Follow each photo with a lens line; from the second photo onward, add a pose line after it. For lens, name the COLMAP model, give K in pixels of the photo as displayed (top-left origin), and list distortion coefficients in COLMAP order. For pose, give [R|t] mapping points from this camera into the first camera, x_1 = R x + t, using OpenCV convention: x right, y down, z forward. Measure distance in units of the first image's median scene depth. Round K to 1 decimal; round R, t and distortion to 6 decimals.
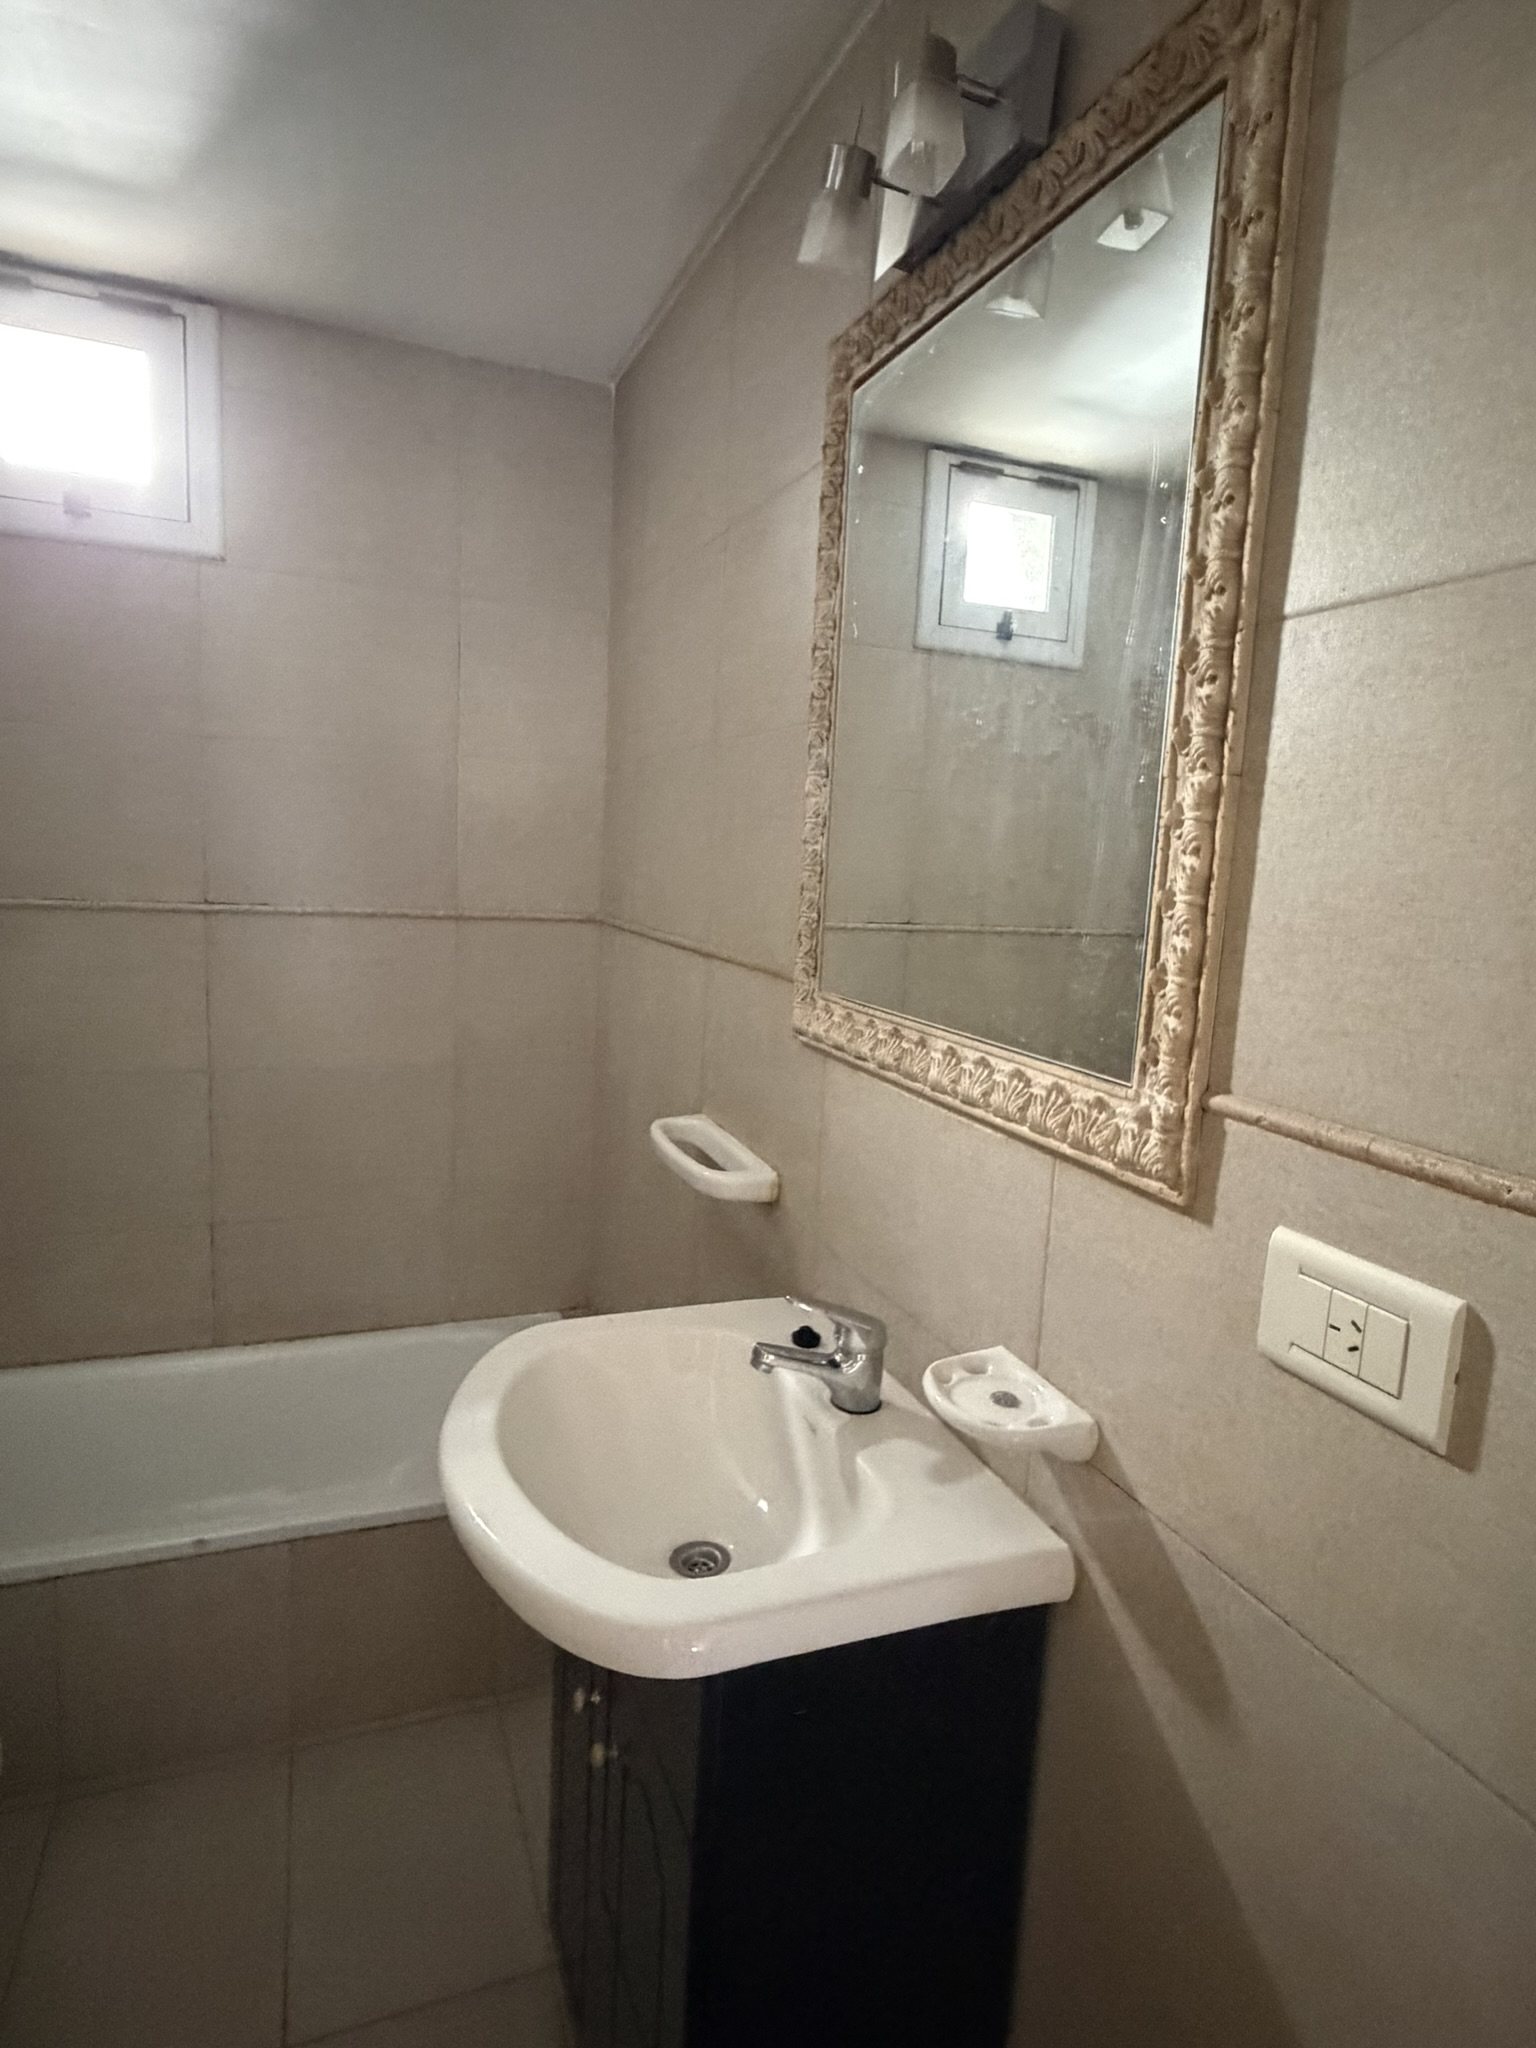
lens RADIAL K [[1133.6, 0, 770.2], [0, 1133.6, 1023.5], [0, 0, 1]] dist [-0.012507, 0.000354]
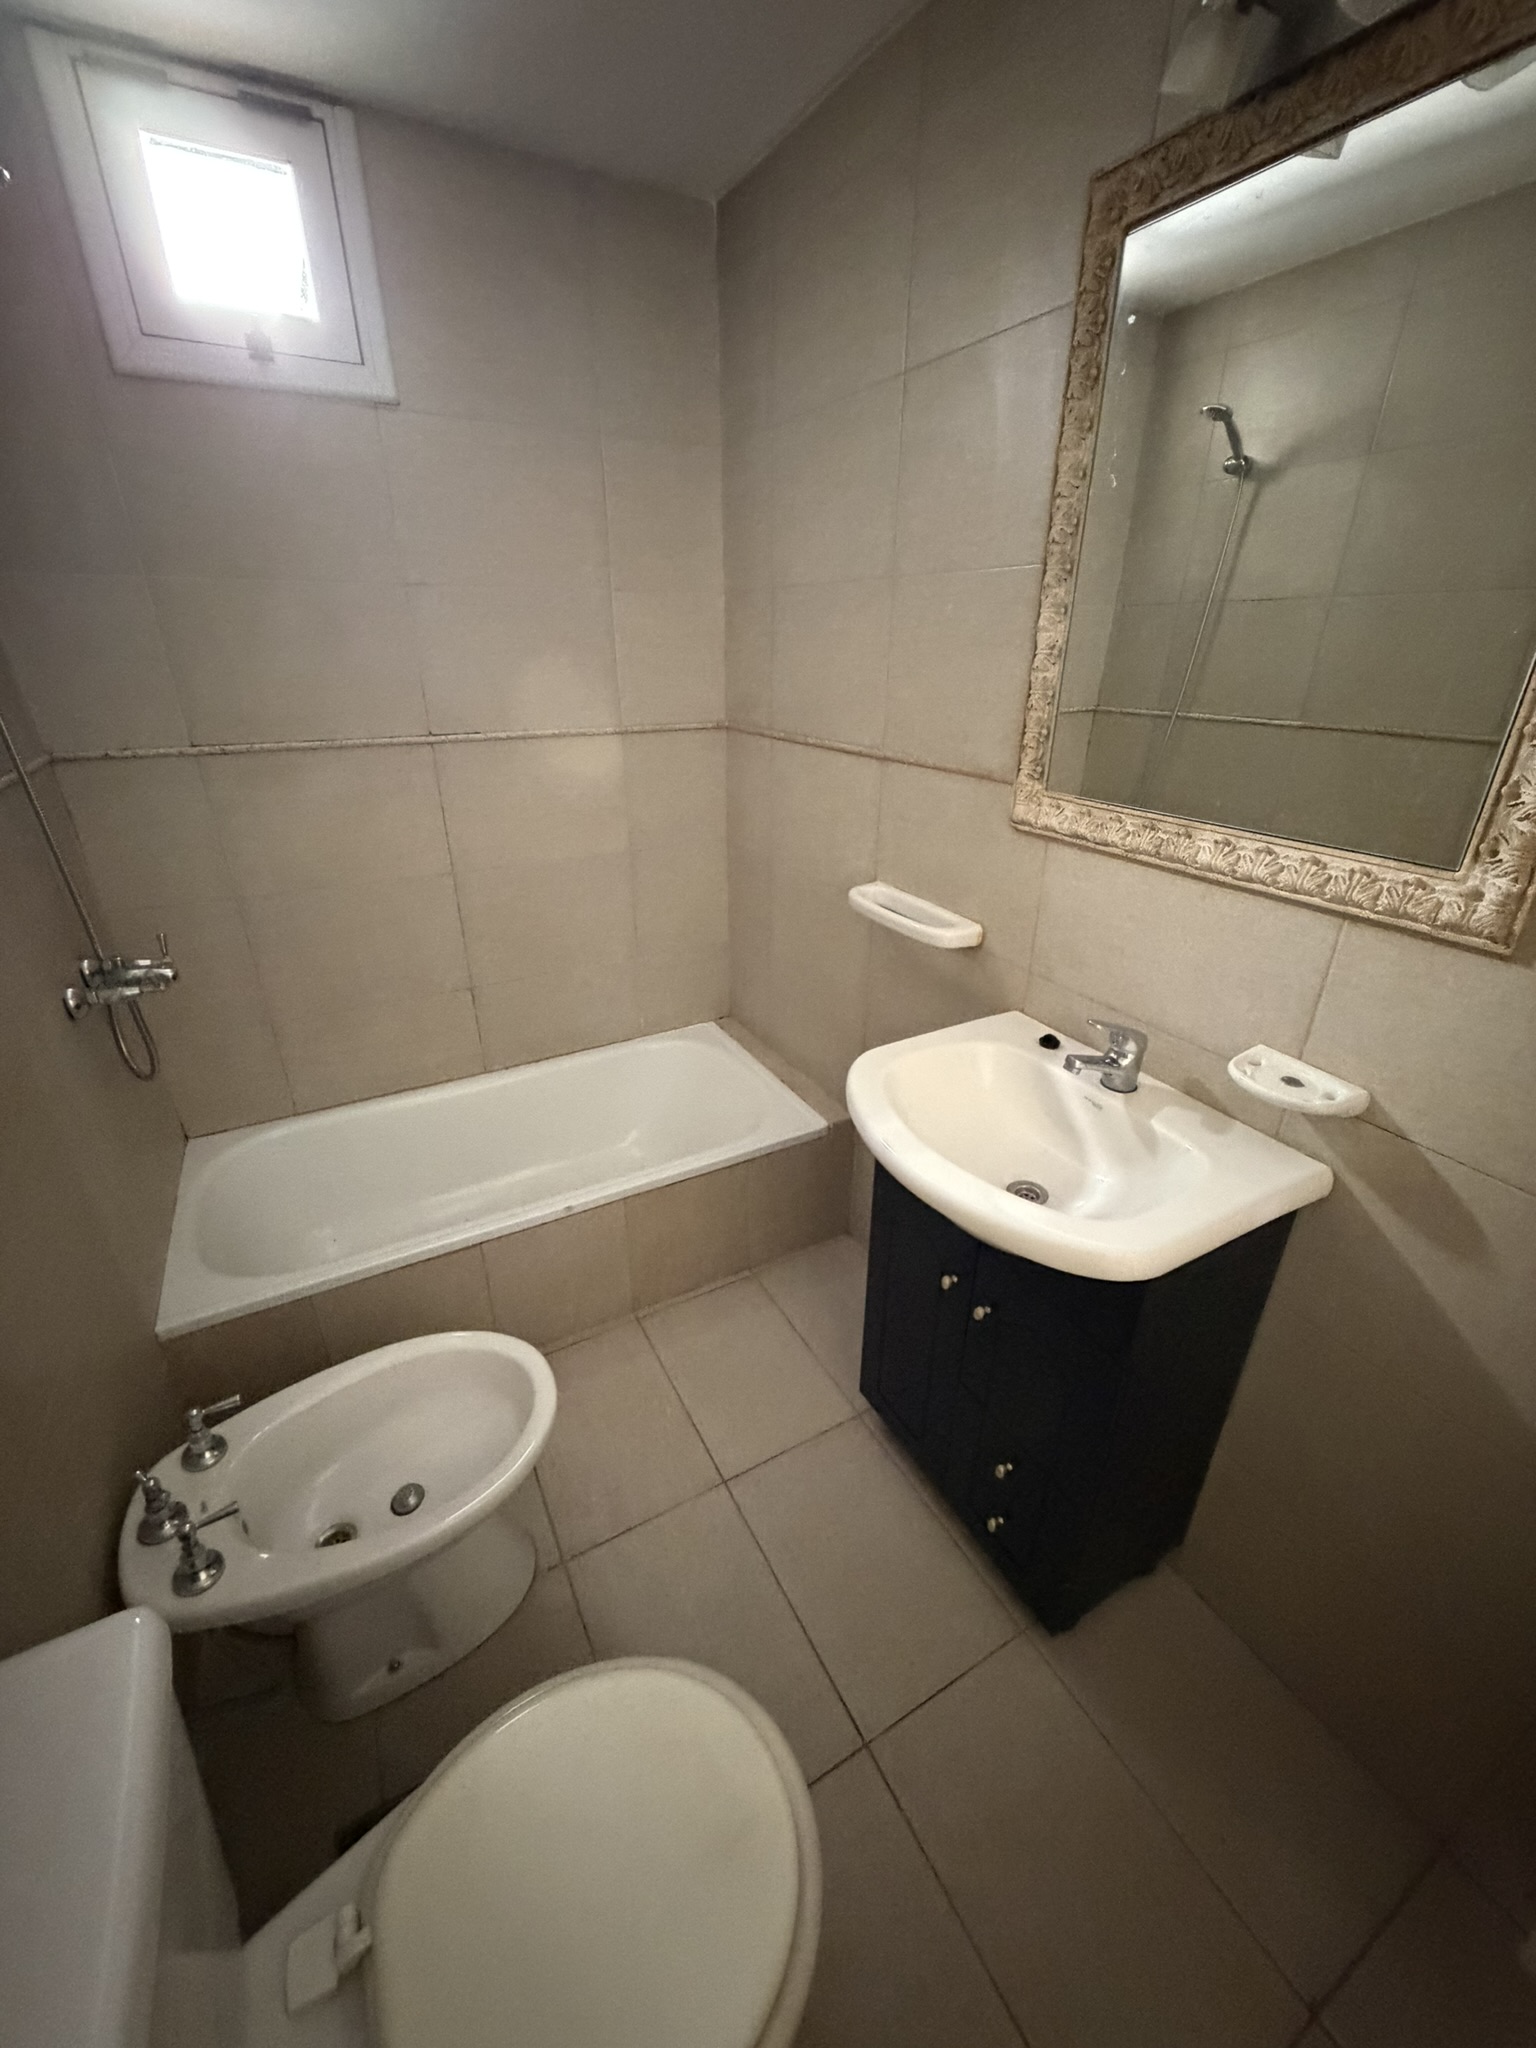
lens RADIAL K [[819.1, 0, 764.7], [0, 819.1, 1027.2], [0, 0, 1]] dist [-0.001060, -0.000148]
pose [[0.992246, -0.092124, 0.083435, -0.453462], [0.063629, 0.953157, 0.295709, -0.081907], [-0.106768, -0.288107, 0.951627, 0.049317]]
